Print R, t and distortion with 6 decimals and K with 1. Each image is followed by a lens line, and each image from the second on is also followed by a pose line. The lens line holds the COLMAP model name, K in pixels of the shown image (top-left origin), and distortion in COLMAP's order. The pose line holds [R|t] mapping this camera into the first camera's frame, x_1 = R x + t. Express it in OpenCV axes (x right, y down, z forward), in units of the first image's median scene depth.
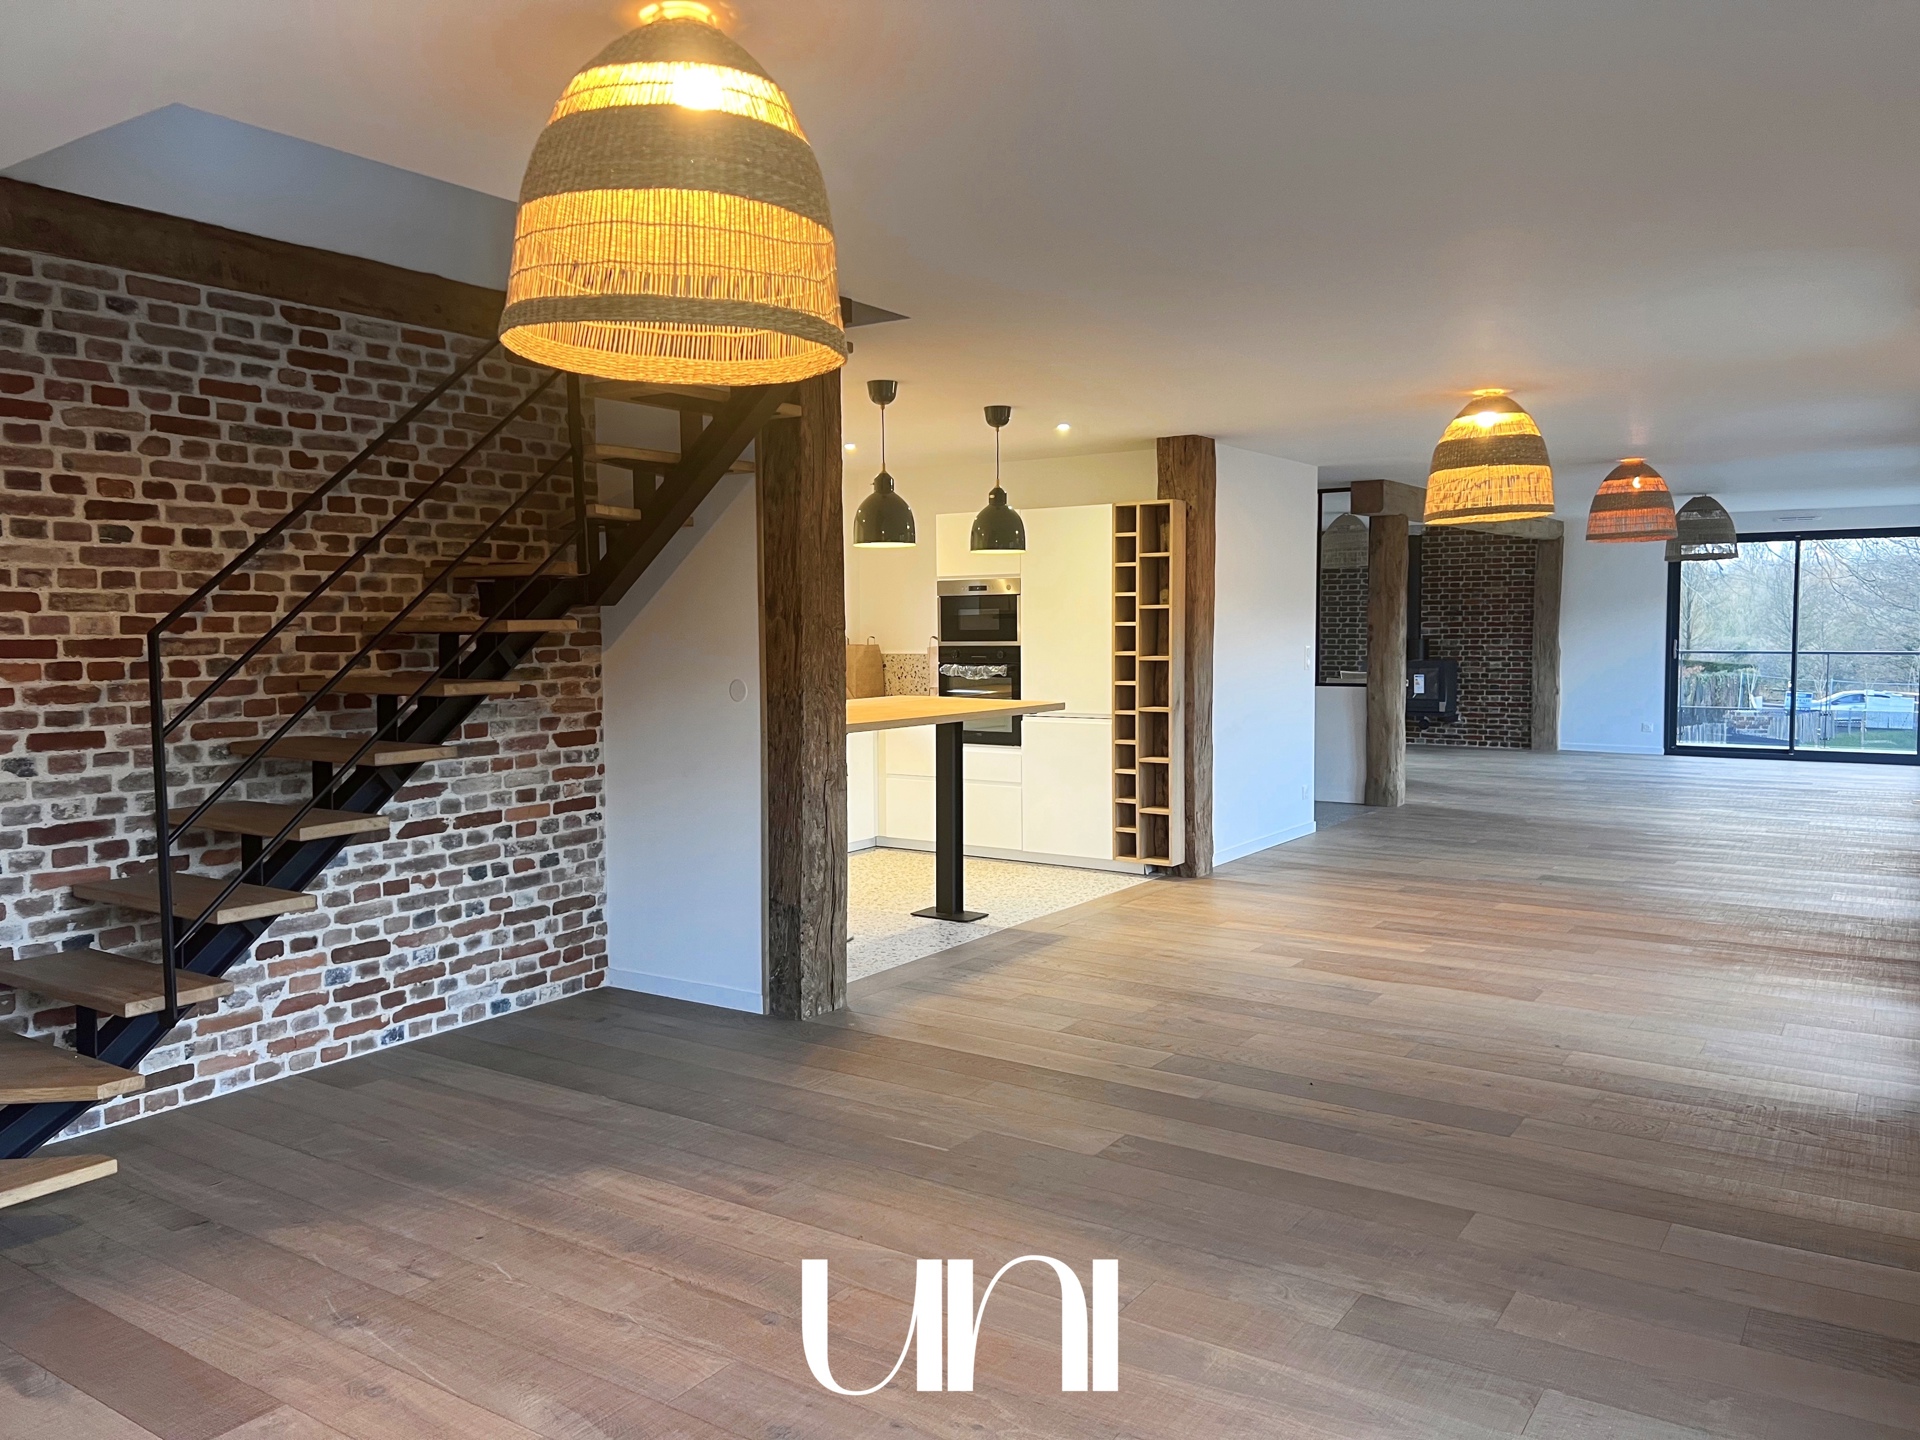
lens RADIAL K [[1441.1, 0, 944.5], [0, 1441.1, 713.4], [0, 0, 1]] dist [0.085059, -0.113120]
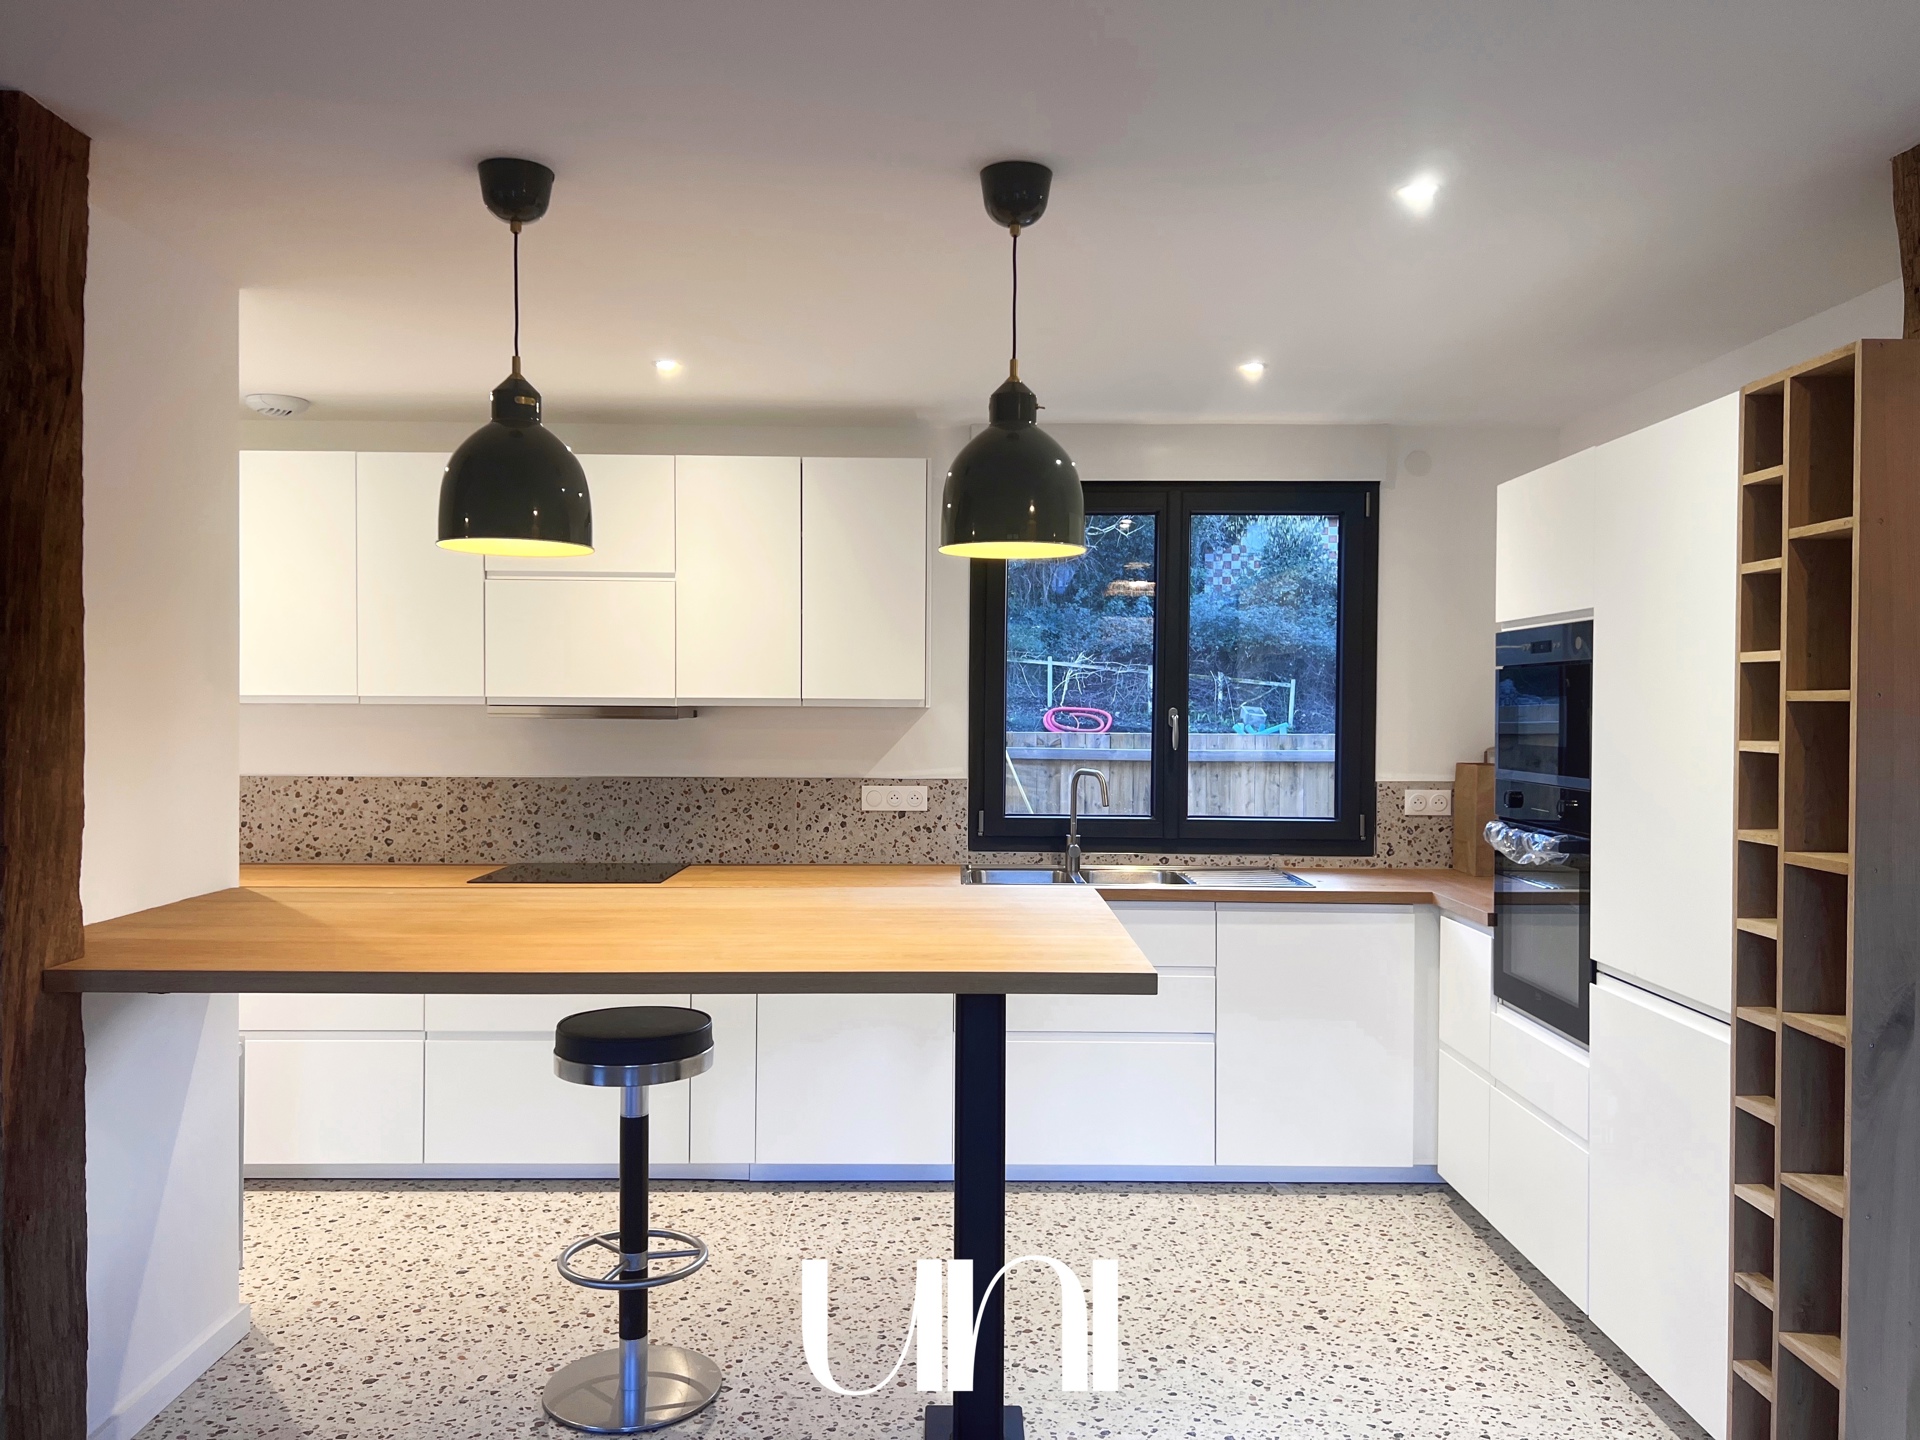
lens RADIAL K [[1424.9, 0, 963.8], [0, 1424.9, 702.2], [0, 0, 1]] dist [0.082971, -0.115170]
pose [[0.568465, 0.010025, -0.822647, 0.475310], [-0.060821, 0.997702, -0.029870, -0.078412], [0.820456, 0.067014, 0.567768, 1.044596]]
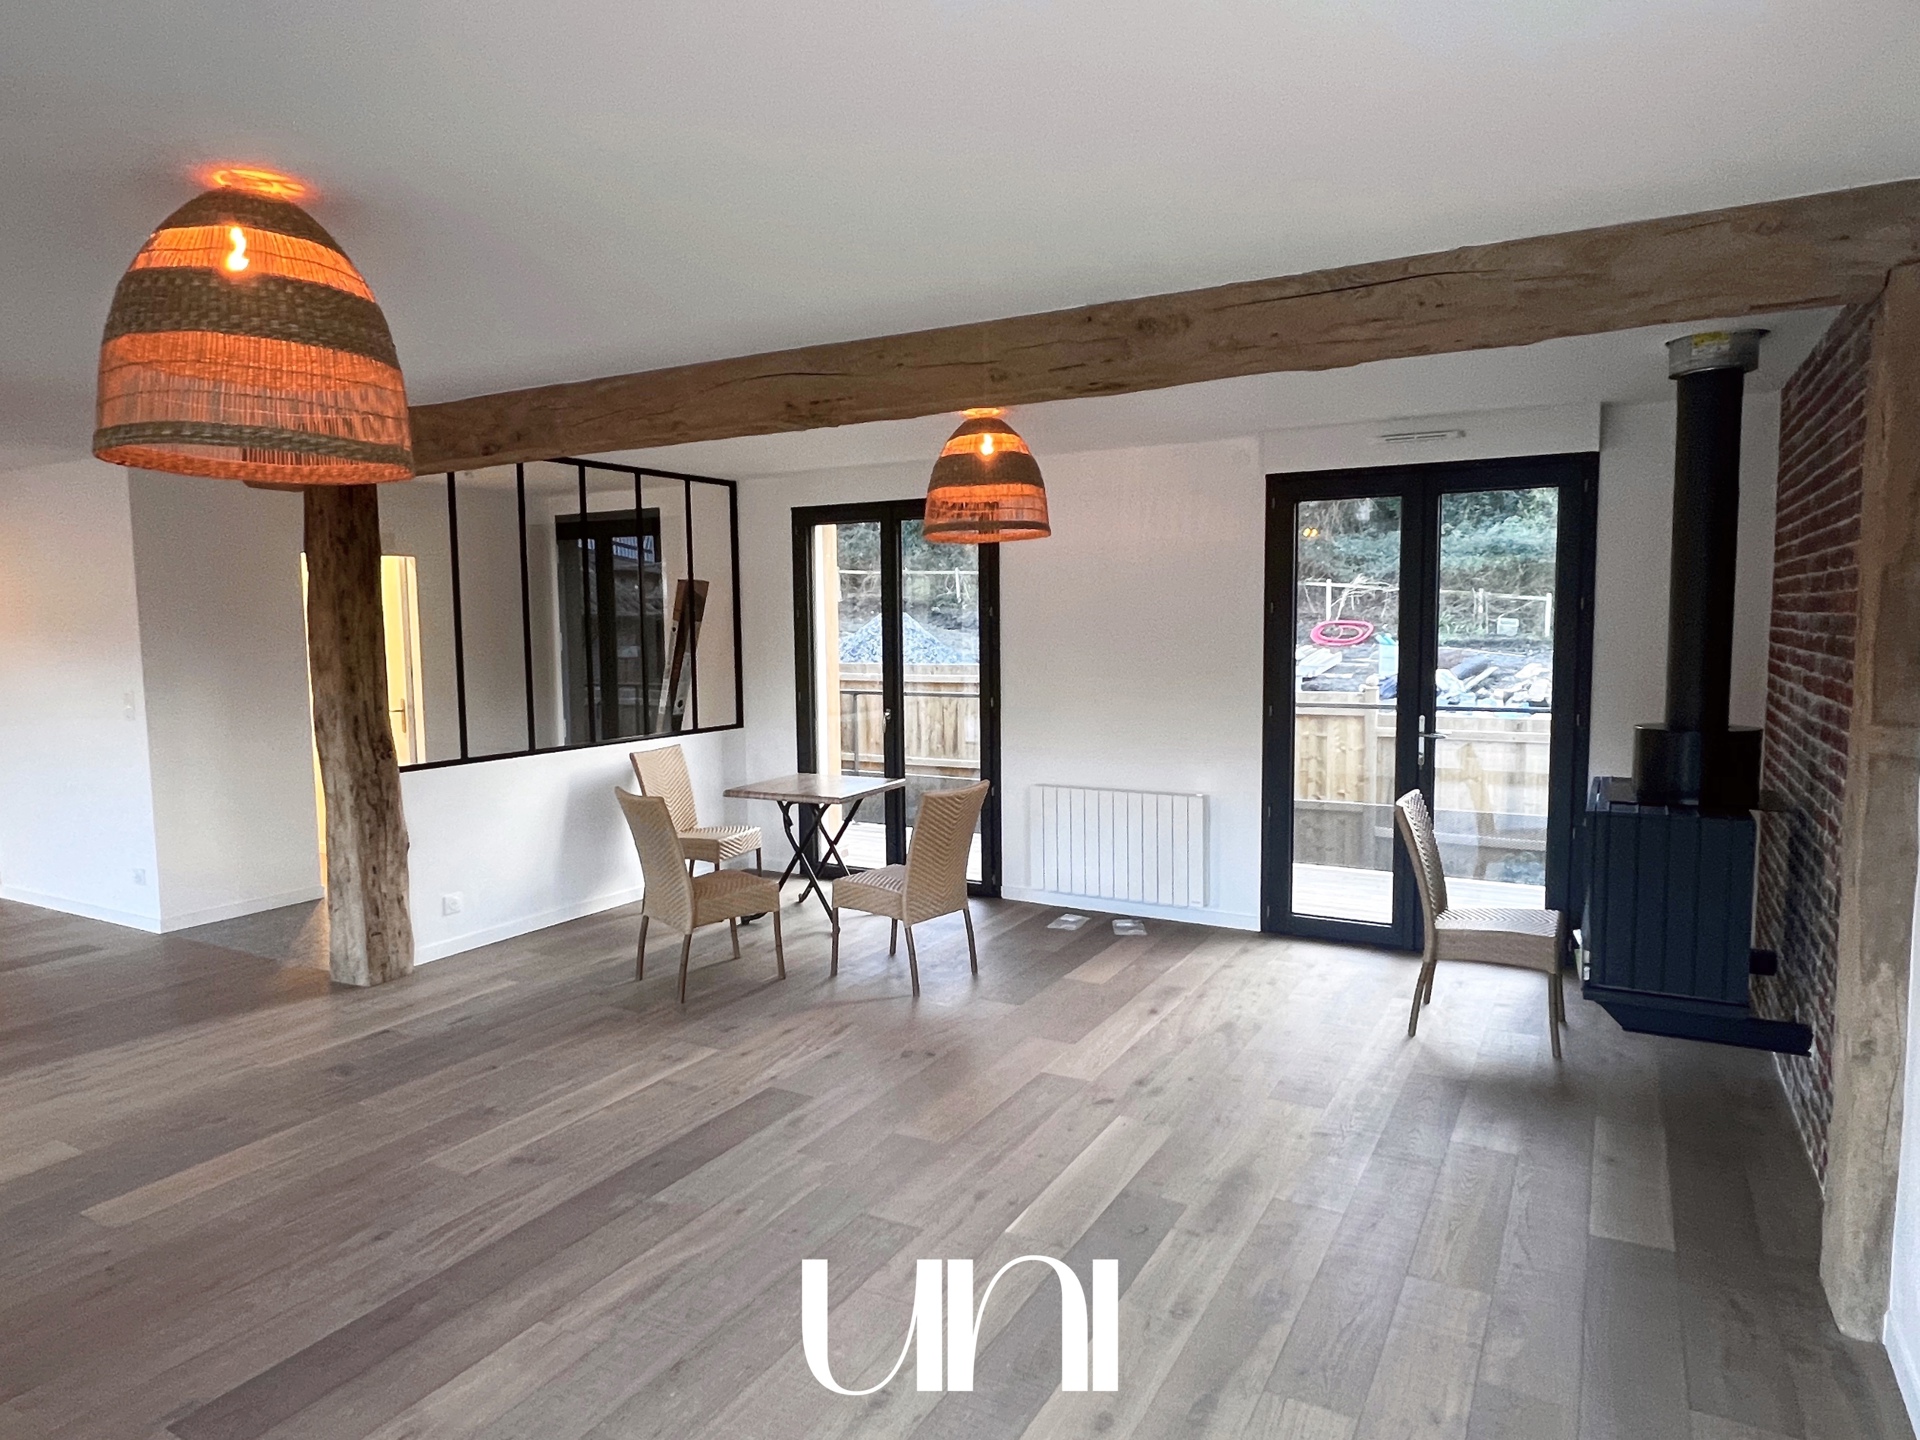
lens RADIAL K [[1166.3, 0, 971.9], [0, 1166.3, 723.9], [0, 0, 1]] dist [-0.001950, -0.000109]
pose [[0.086519, 0.095949, -0.991619, 1.616812], [-0.052328, 0.994415, 0.091654, -0.192541], [0.994875, 0.043960, 0.091057, 2.487020]]
